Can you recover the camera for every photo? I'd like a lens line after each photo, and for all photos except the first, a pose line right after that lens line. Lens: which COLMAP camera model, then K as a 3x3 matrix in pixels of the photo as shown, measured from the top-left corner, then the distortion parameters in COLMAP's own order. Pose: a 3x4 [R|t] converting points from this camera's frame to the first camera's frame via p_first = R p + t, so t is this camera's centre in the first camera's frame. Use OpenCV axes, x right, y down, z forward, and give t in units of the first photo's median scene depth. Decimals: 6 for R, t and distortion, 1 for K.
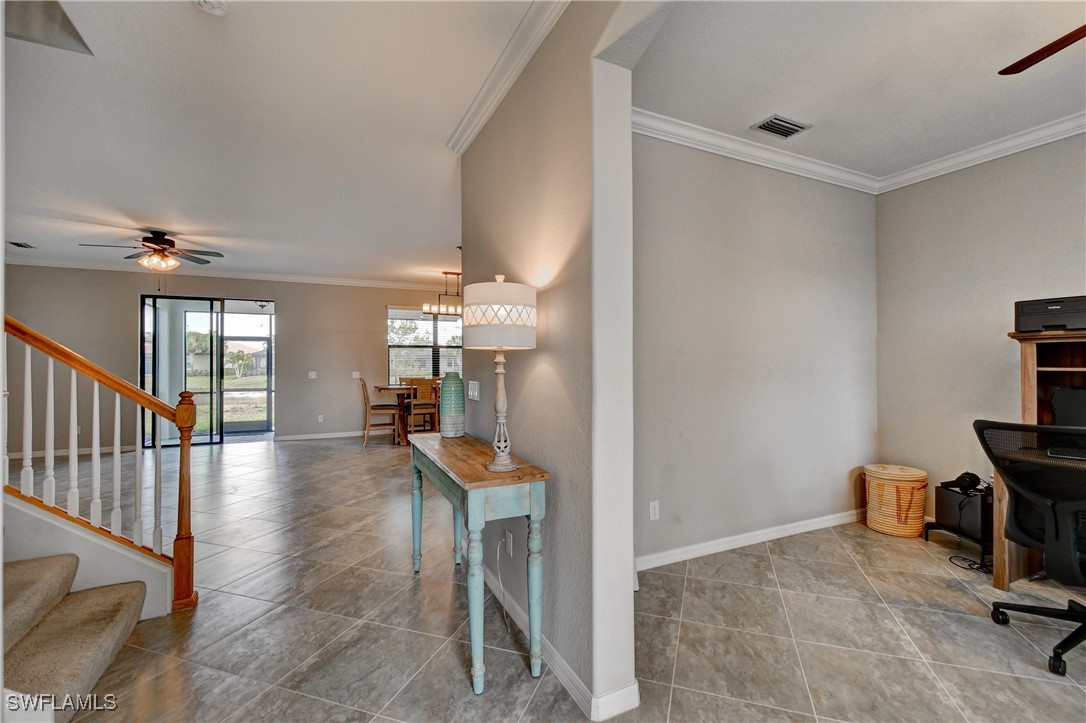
lens RADIAL K [[474.4, 0, 544.9], [0, 474.4, 360.6], [0, 0, 1]] dist [-0.001647, -0.002743]
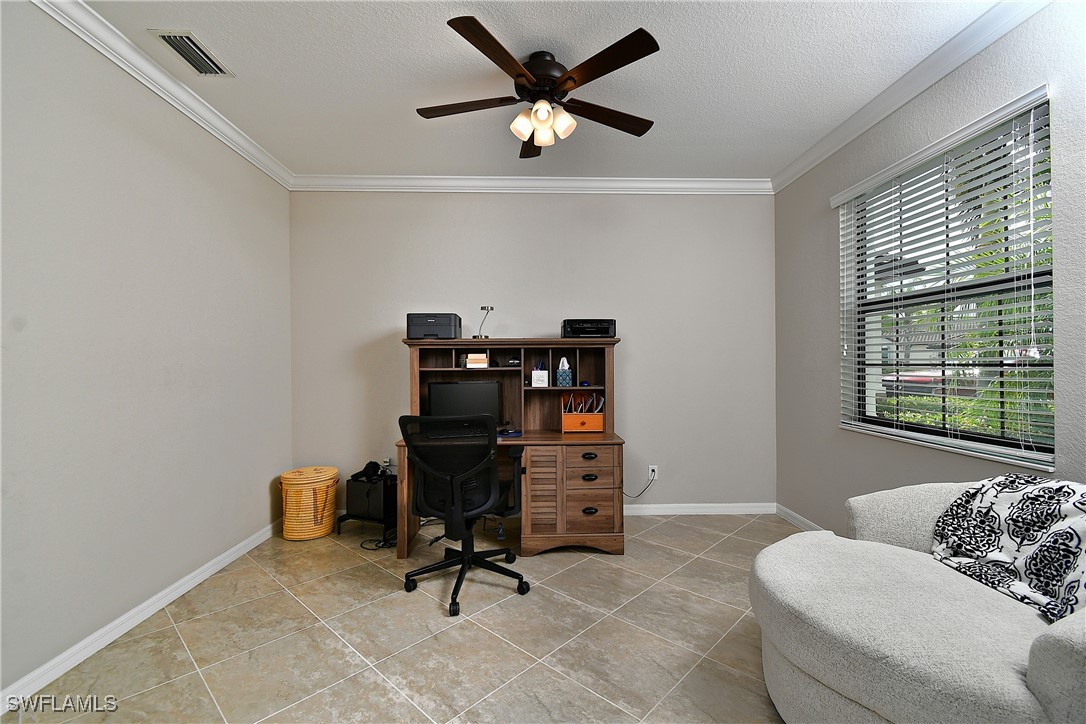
lens RADIAL K [[474.4, 0, 546.6], [0, 474.4, 361.3], [0, 0, 1]] dist [-0.001647, -0.002743]
pose [[0.390596, 0.002236, 0.920560, 0.023462], [-0.002384, 0.999996, -0.001418, -0.001037], [-0.920559, -0.001640, 0.390600, 0.191236]]
